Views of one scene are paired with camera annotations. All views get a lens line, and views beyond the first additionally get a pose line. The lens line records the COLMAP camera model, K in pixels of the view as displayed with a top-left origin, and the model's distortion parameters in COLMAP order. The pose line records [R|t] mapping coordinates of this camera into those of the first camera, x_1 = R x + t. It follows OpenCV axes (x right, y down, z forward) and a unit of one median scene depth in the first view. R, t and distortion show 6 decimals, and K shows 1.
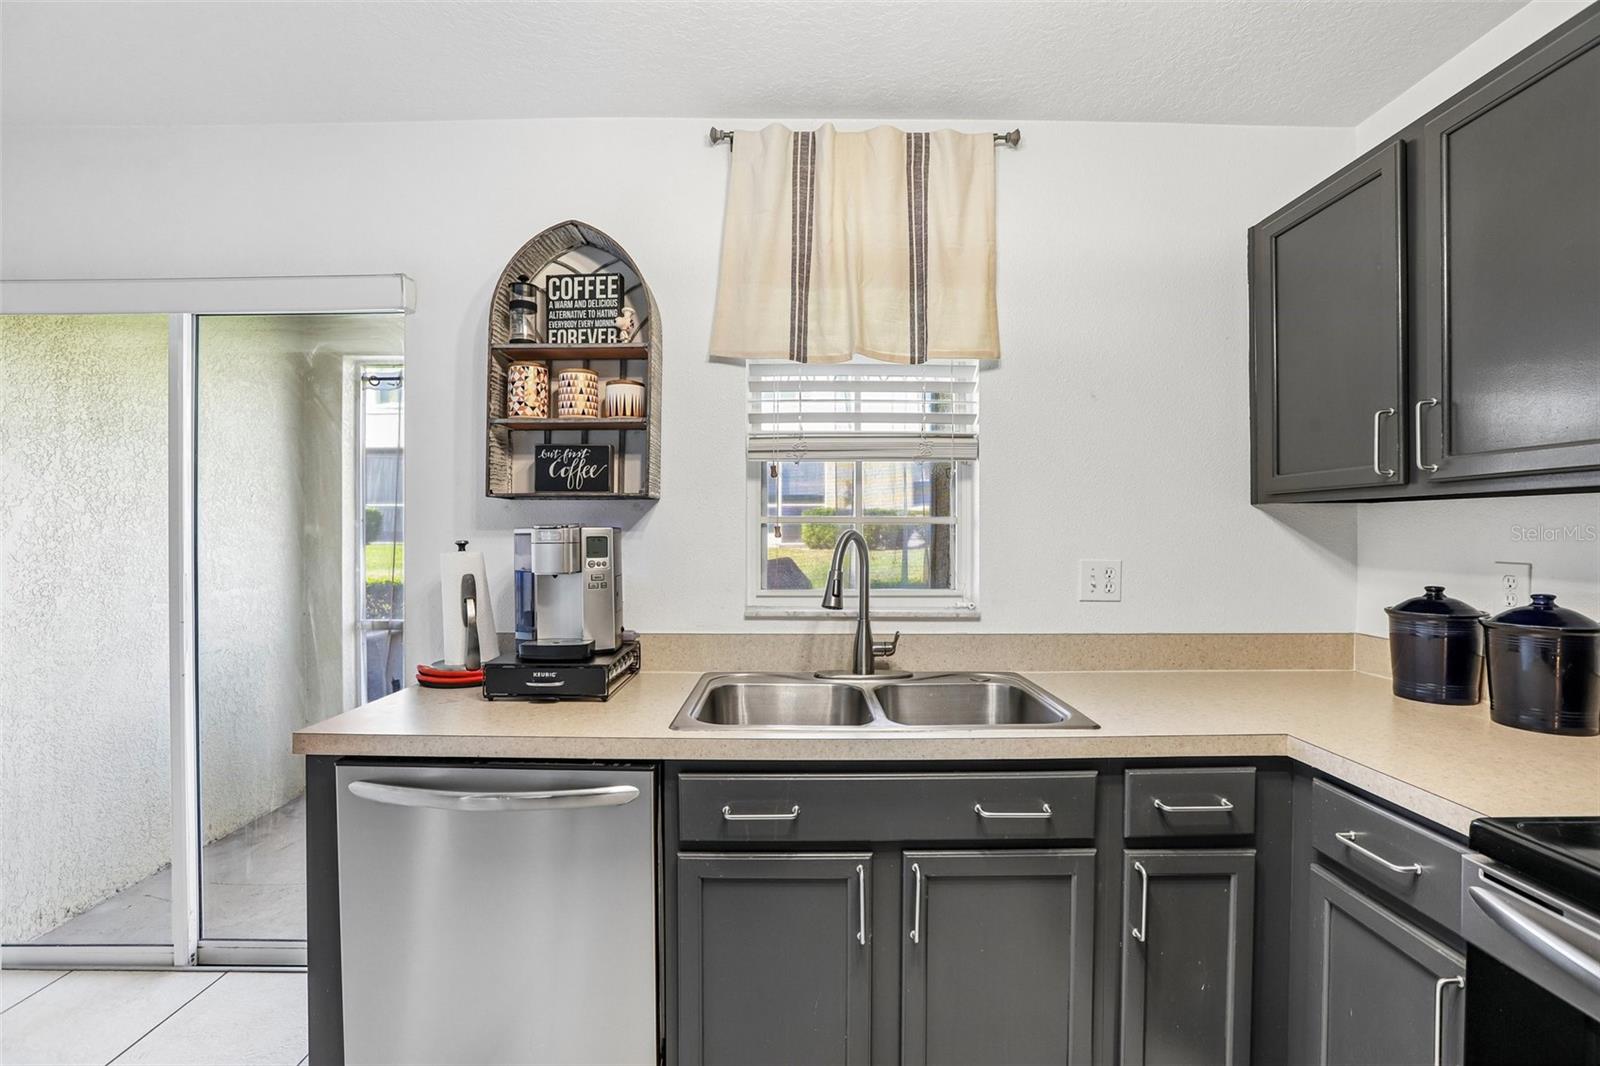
lens RADIAL K [[728.1, 0, 795.7], [0, 728.1, 537.7], [0, 0, 1]] dist [-0.048635, 0.015922]
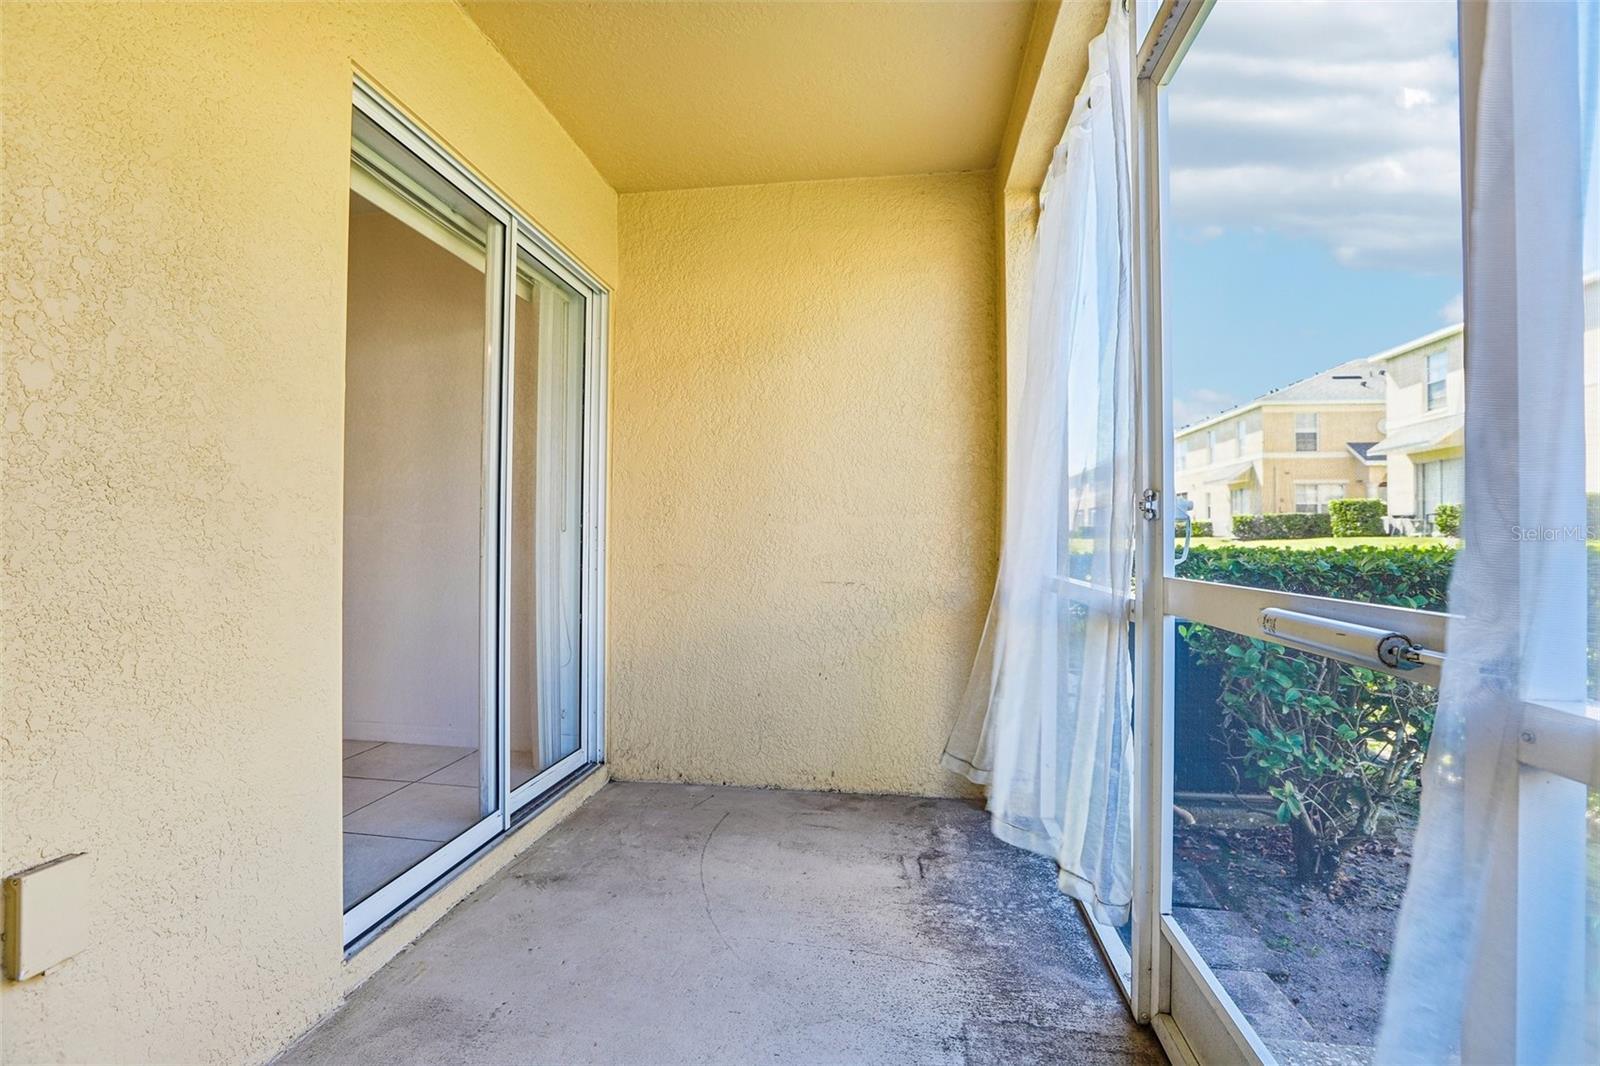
lens RADIAL K [[728.1, 0, 795.6], [0, 728.1, 536.2], [0, 0, 1]] dist [-0.048635, 0.015922]
pose [[-0.151278, -0.006945, -0.988467, 0.102916], [-0.013312, 0.999899, -0.004988, 0.105939], [0.988402, 0.012404, -0.151355, 1.071062]]
